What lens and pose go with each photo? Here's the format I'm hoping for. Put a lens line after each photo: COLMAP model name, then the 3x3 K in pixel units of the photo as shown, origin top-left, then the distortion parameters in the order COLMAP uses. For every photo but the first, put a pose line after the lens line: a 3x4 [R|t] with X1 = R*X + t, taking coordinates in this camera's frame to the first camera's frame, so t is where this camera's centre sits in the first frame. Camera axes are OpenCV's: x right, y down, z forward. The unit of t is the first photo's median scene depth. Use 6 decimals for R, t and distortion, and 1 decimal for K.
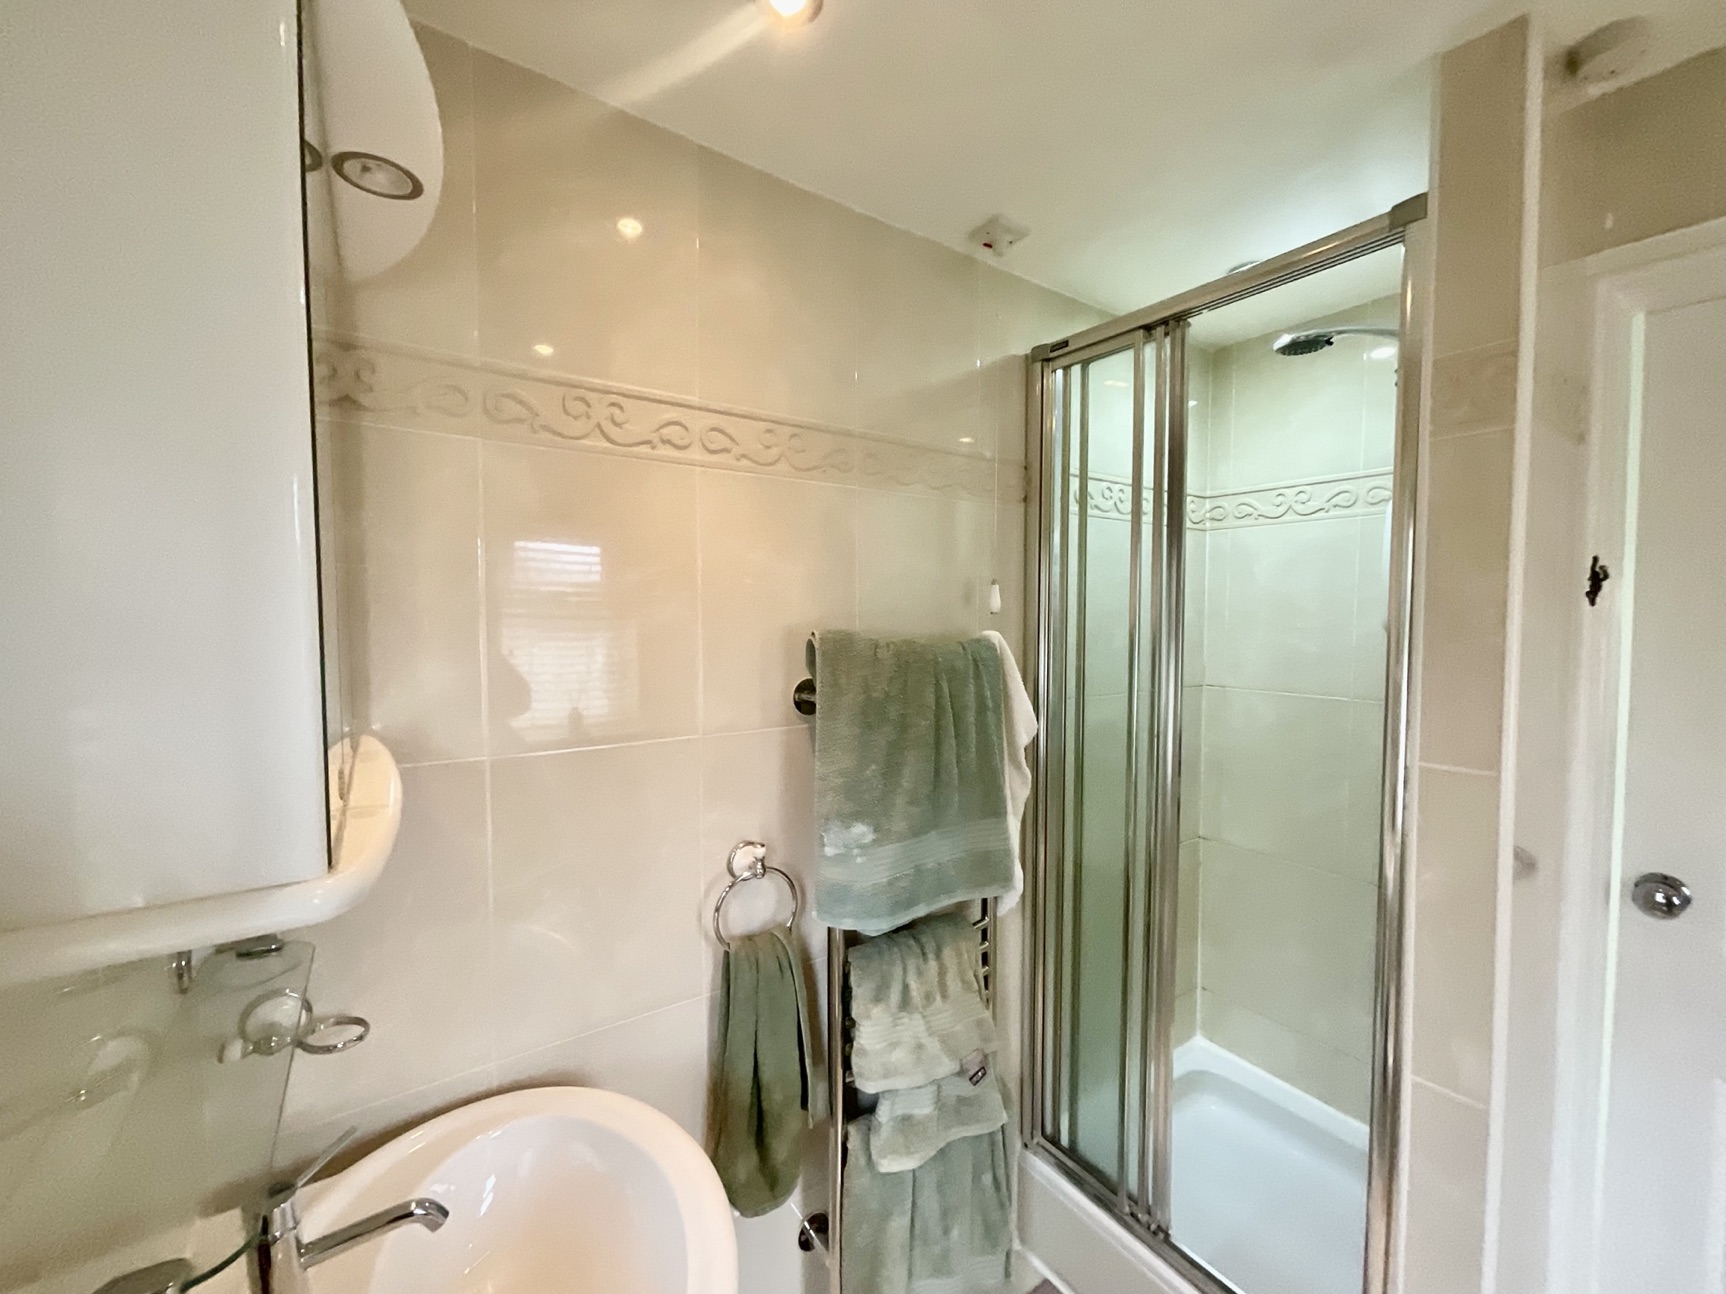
lens RADIAL K [[699.7, 0, 861.4], [0, 699.7, 651.5], [0, 0, 1]] dist [-0.001348, -0.000385]
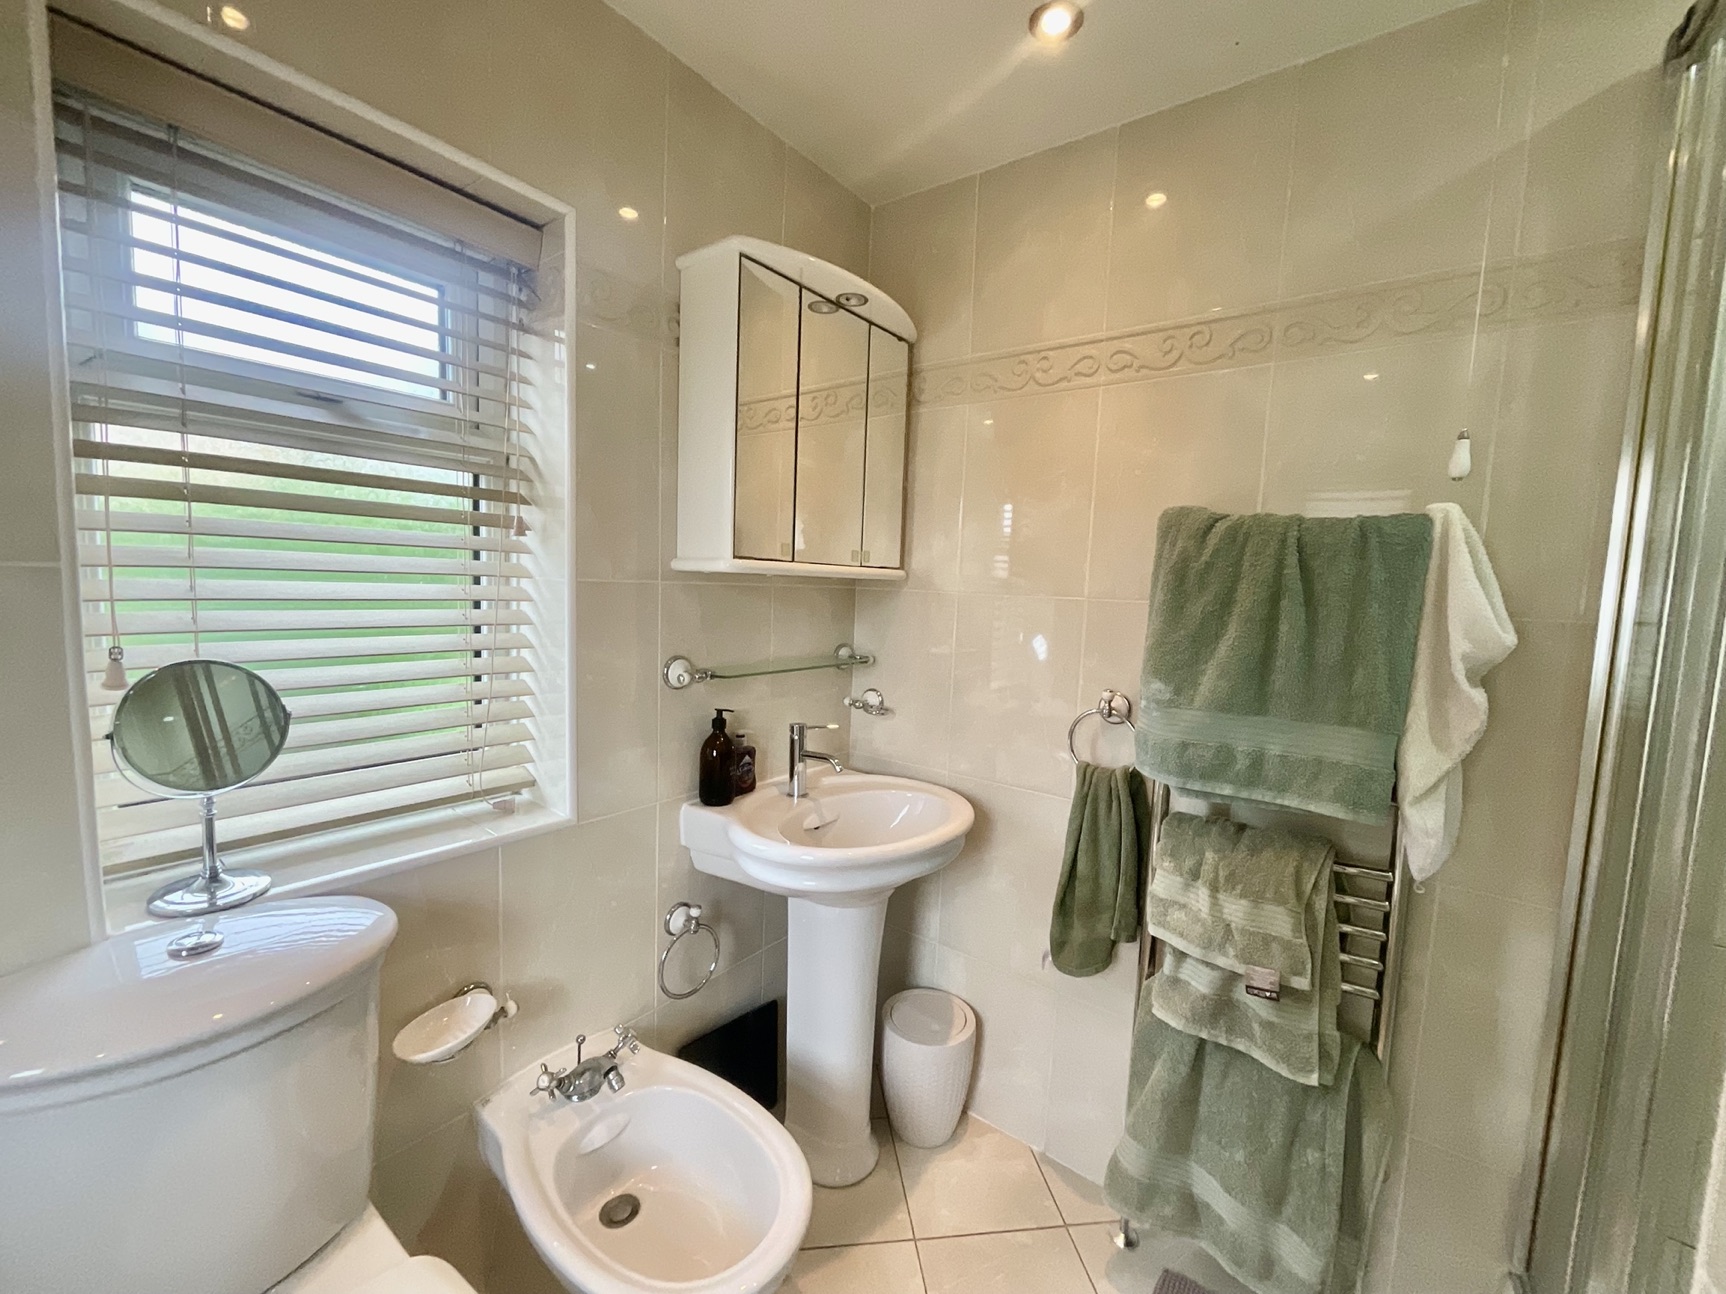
lens RADIAL K [[699.7, 0, 862.7], [0, 699.7, 644.6], [0, 0, 1]] dist [-0.001348, -0.000385]
pose [[0.338727, 0.091043, -0.936469, 0.829052], [-0.074373, 0.994784, 0.069811, 0.140395], [0.937941, 0.046001, 0.343732, 0.178203]]
